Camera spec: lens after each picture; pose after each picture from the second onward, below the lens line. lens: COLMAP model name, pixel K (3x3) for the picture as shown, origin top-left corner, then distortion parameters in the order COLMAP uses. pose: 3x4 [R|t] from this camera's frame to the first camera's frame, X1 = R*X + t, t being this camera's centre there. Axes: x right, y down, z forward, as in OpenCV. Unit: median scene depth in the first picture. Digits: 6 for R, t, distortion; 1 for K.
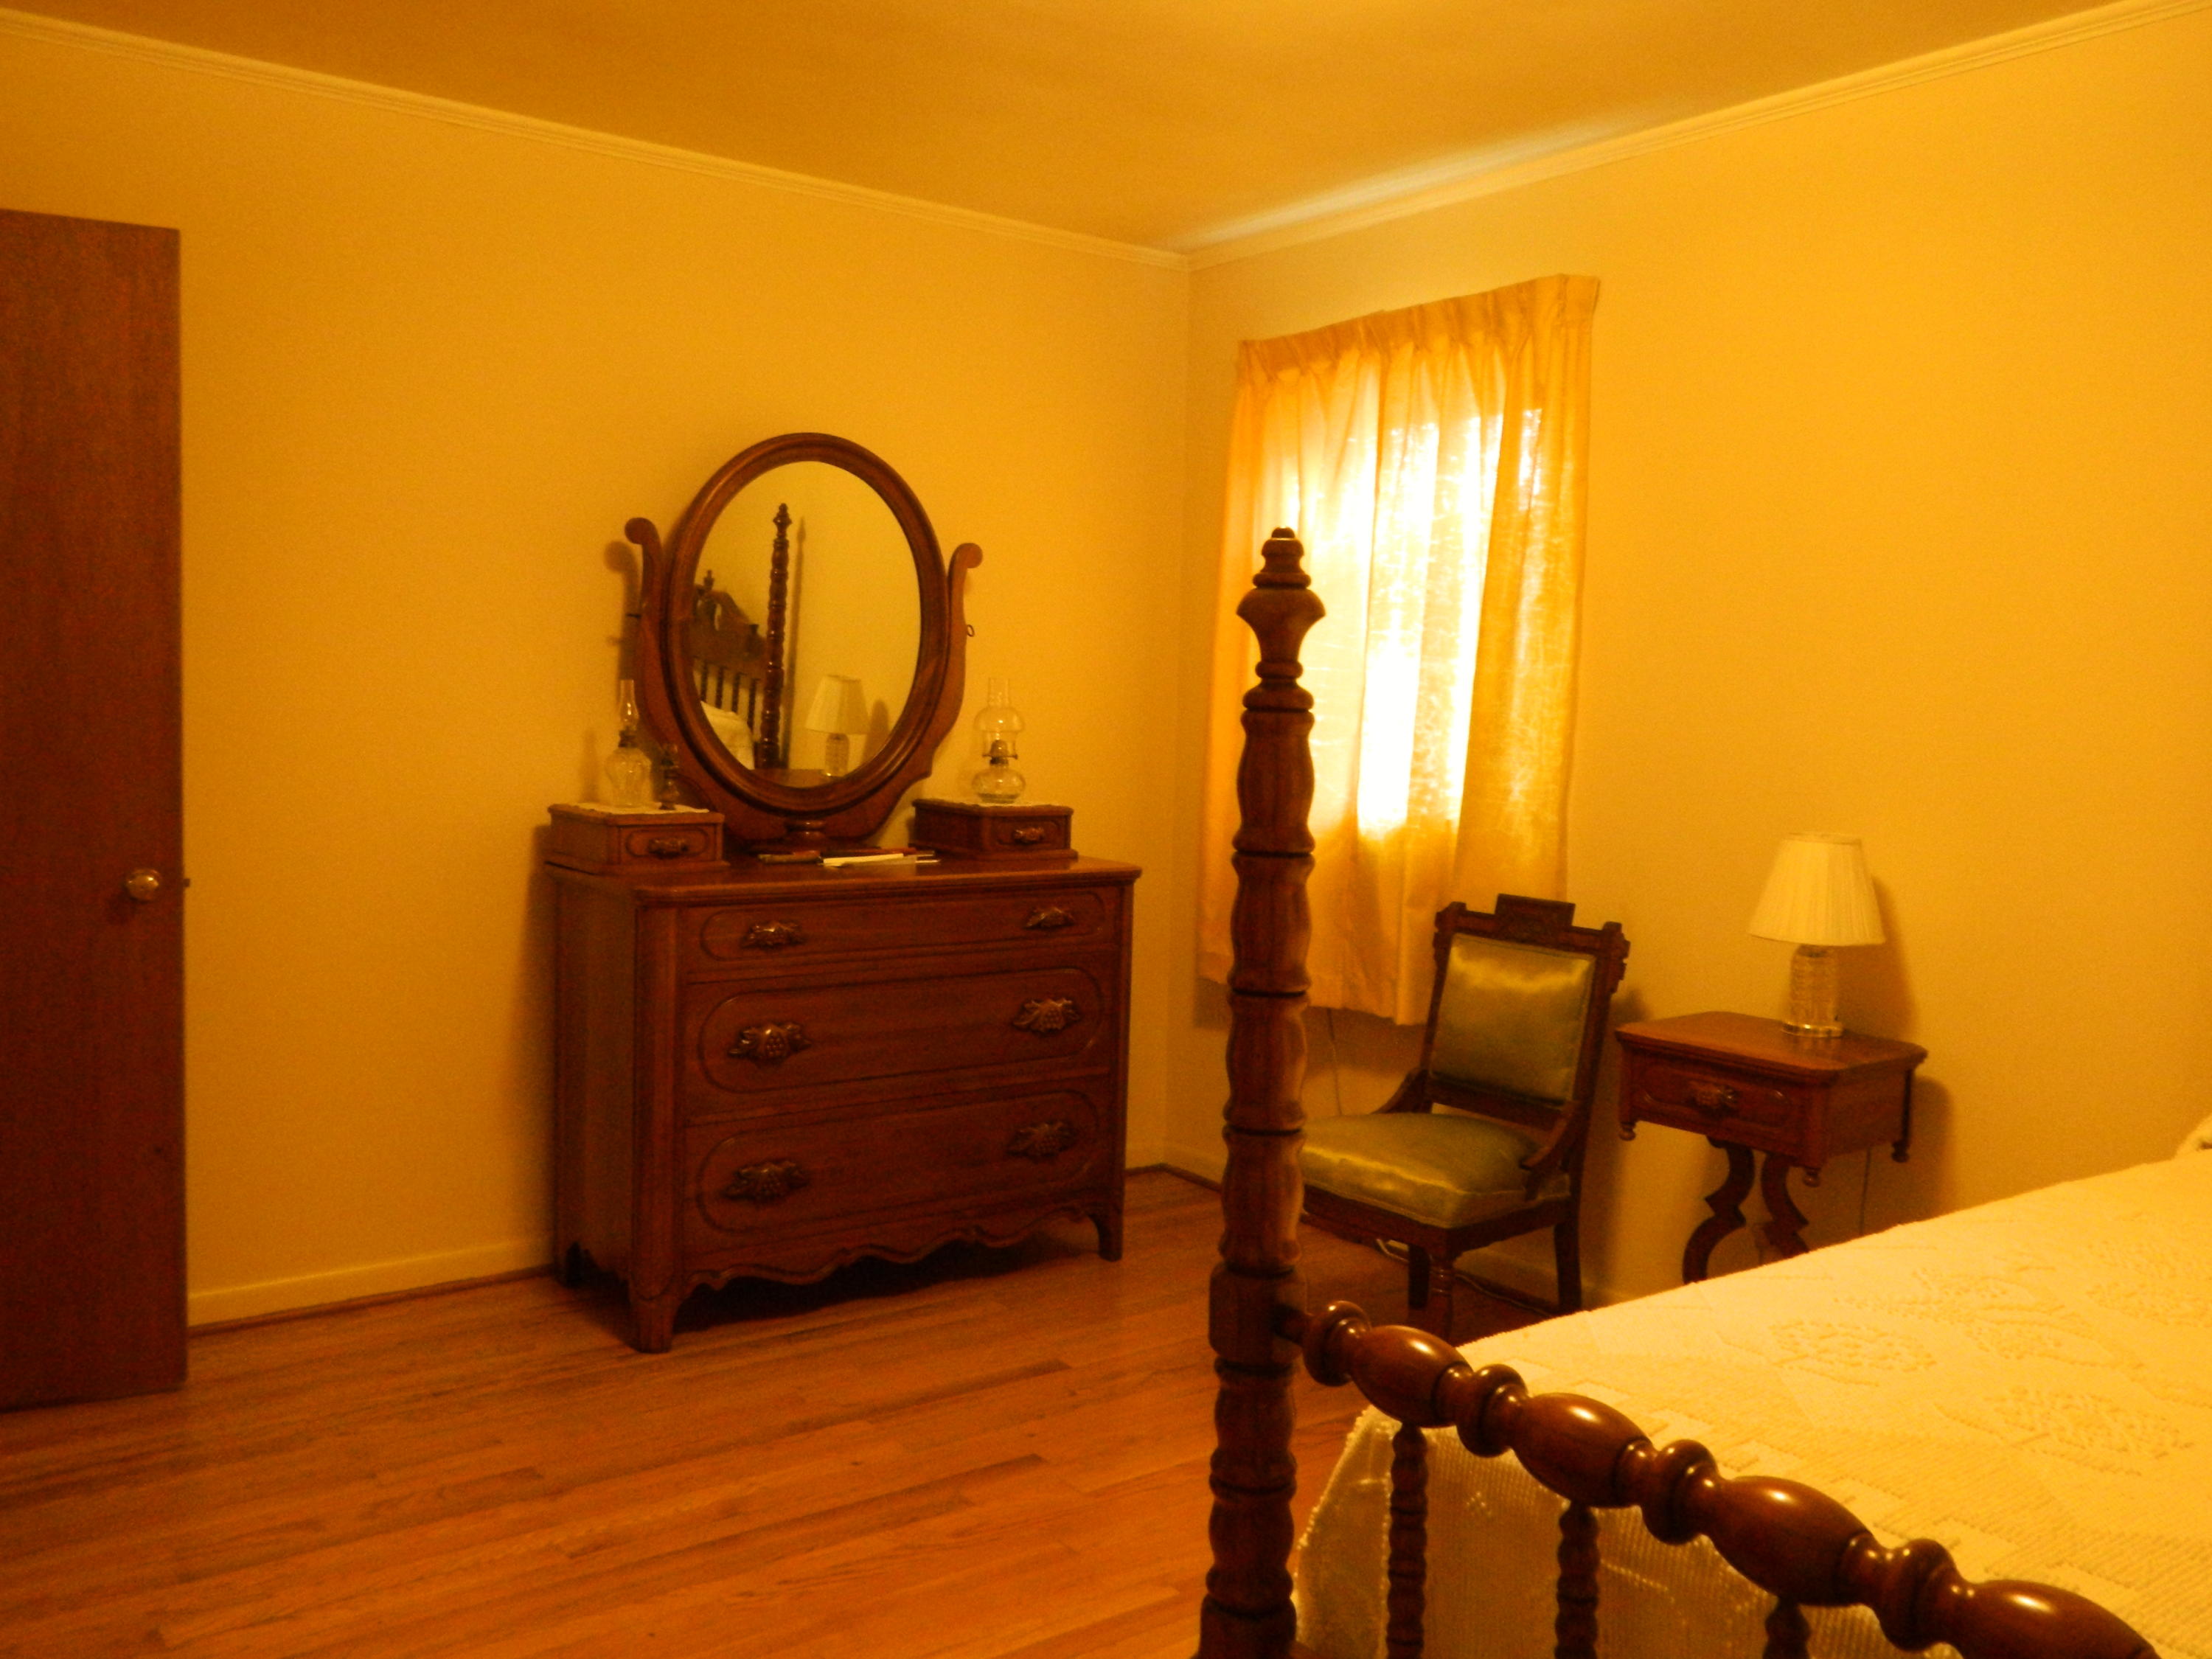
lens RADIAL K [[1841.5, 0, 1106.0], [0, 1841.5, 829.5], [0, 0, 1]] dist [-0.003004, -0.001603]
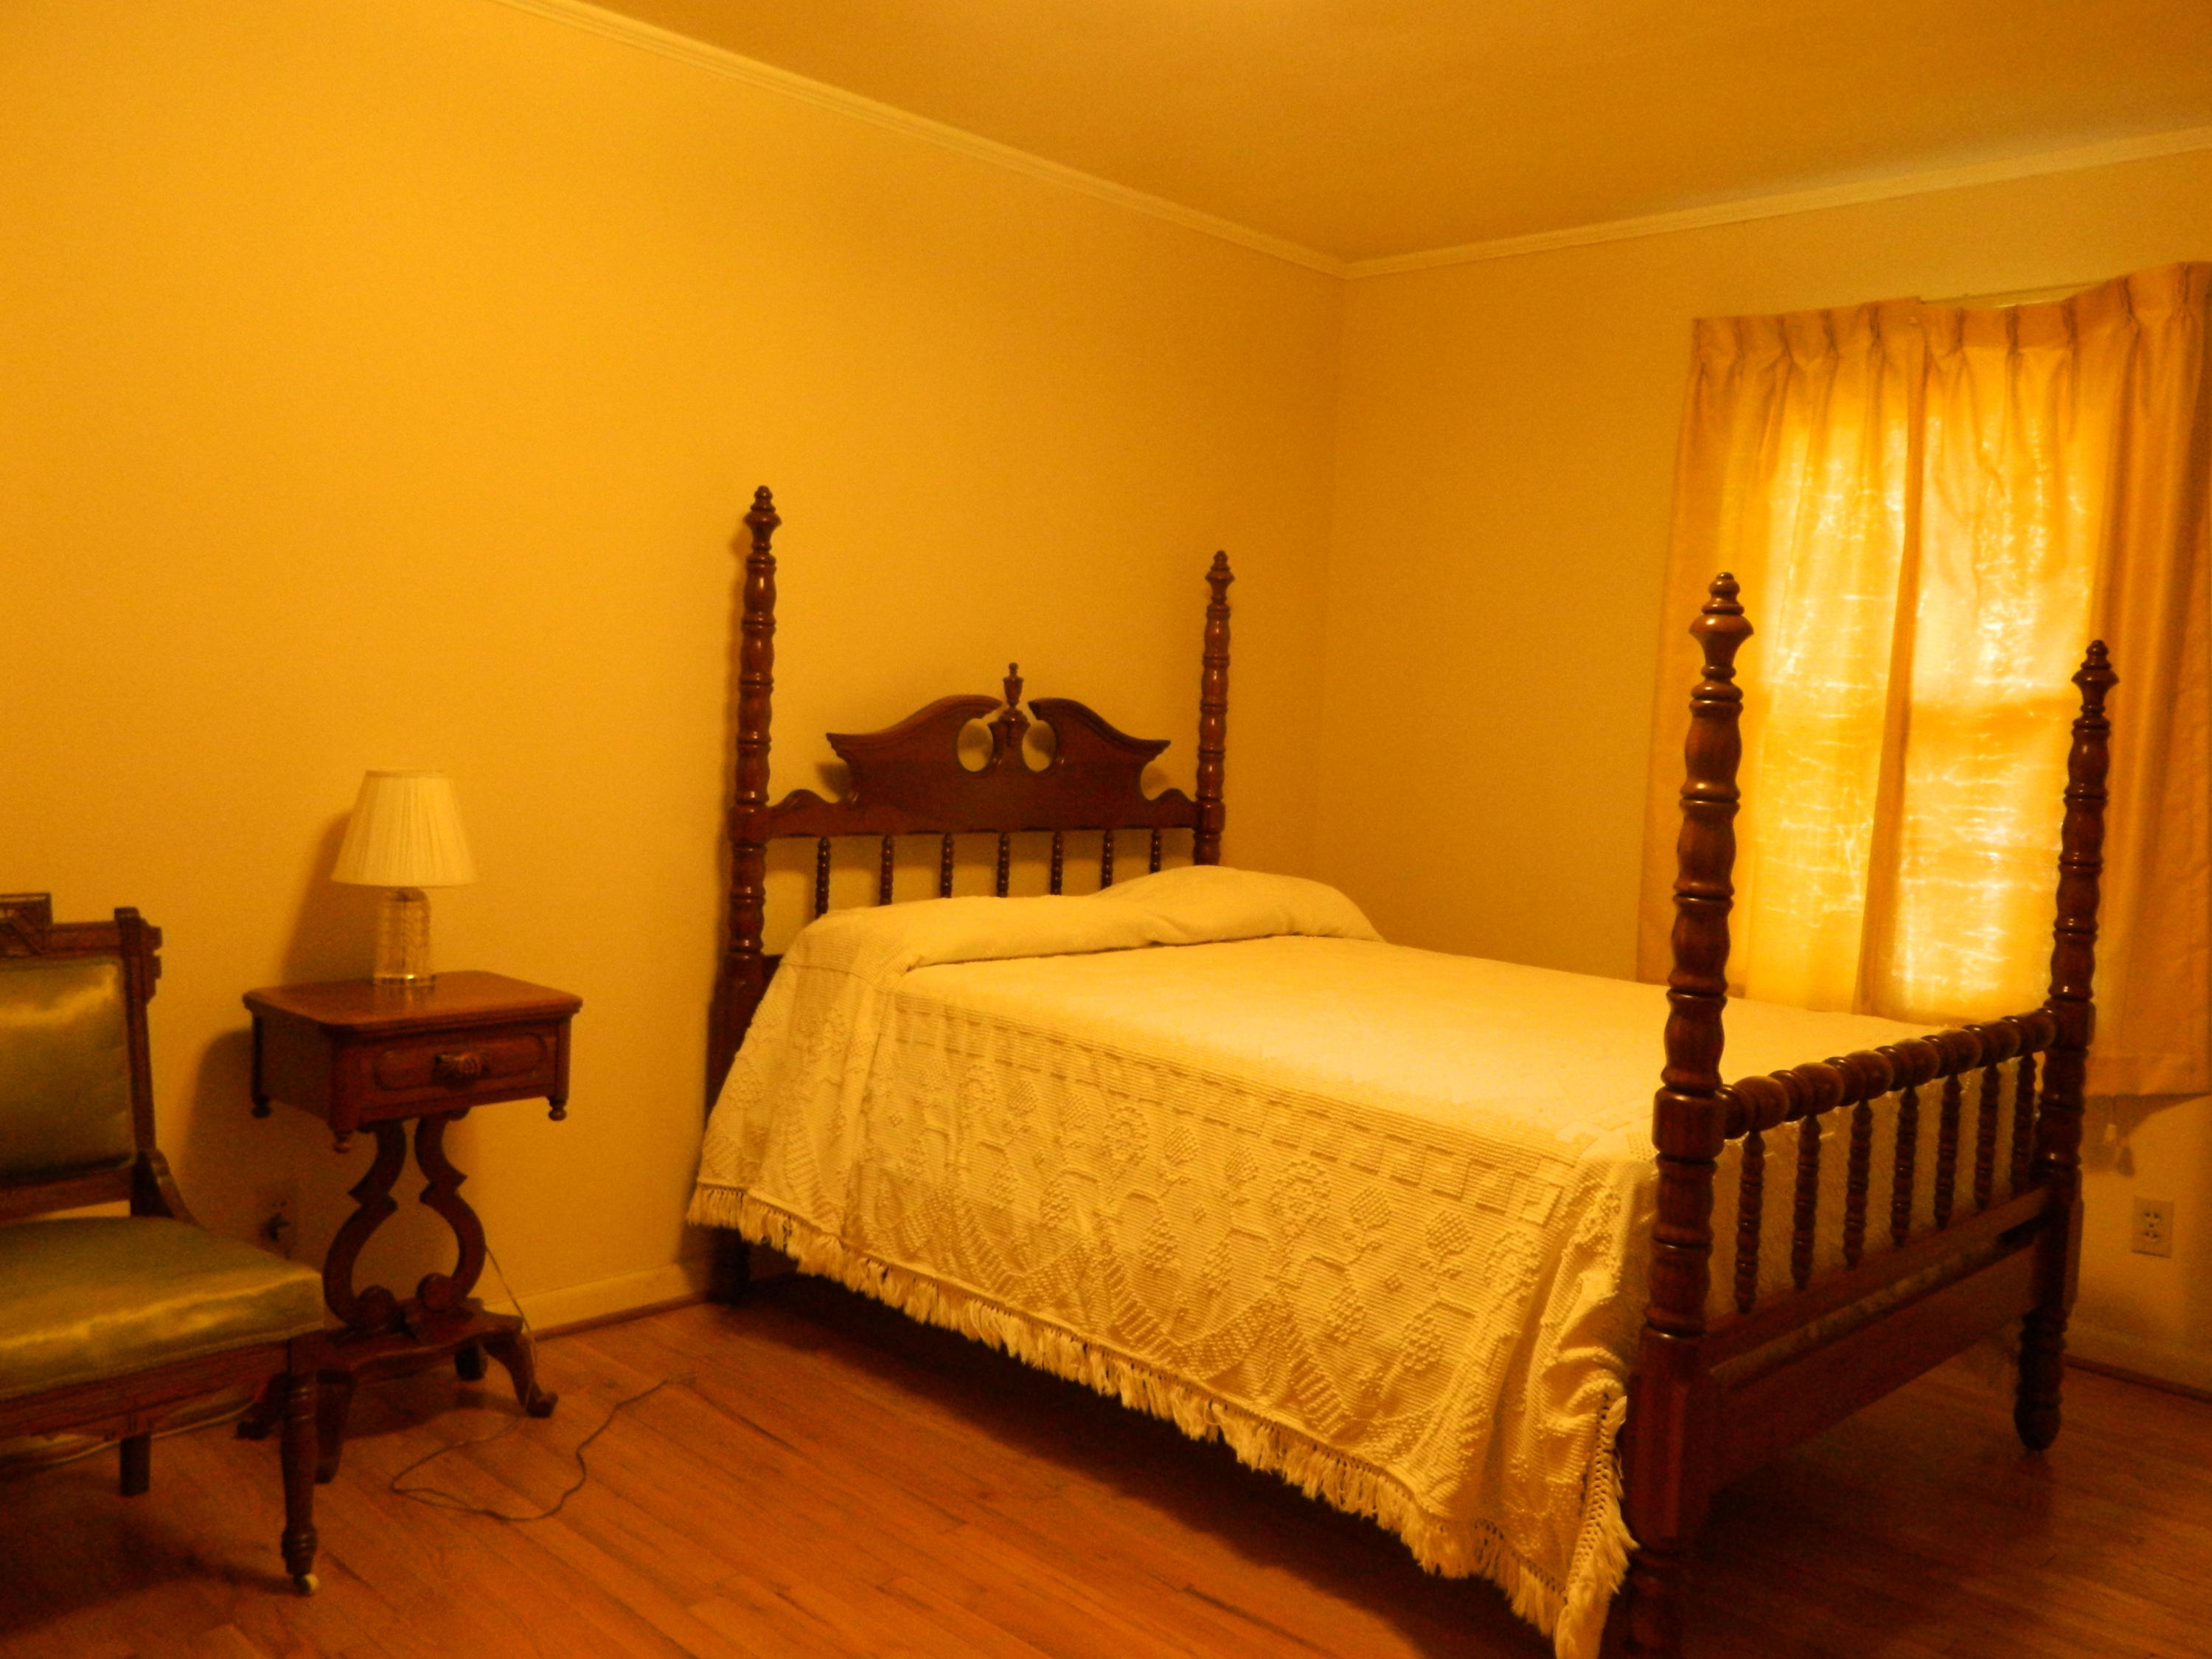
lens RADIAL K [[1841.5, 0, 1106.0], [0, 1841.5, 829.5], [0, 0, 1]] dist [-0.003004, -0.001603]
pose [[-0.148098, -0.103574, 0.983534, -0.571912], [0.020780, 0.993955, 0.107800, -0.059764], [-0.988754, 0.036403, -0.145050, 0.772842]]
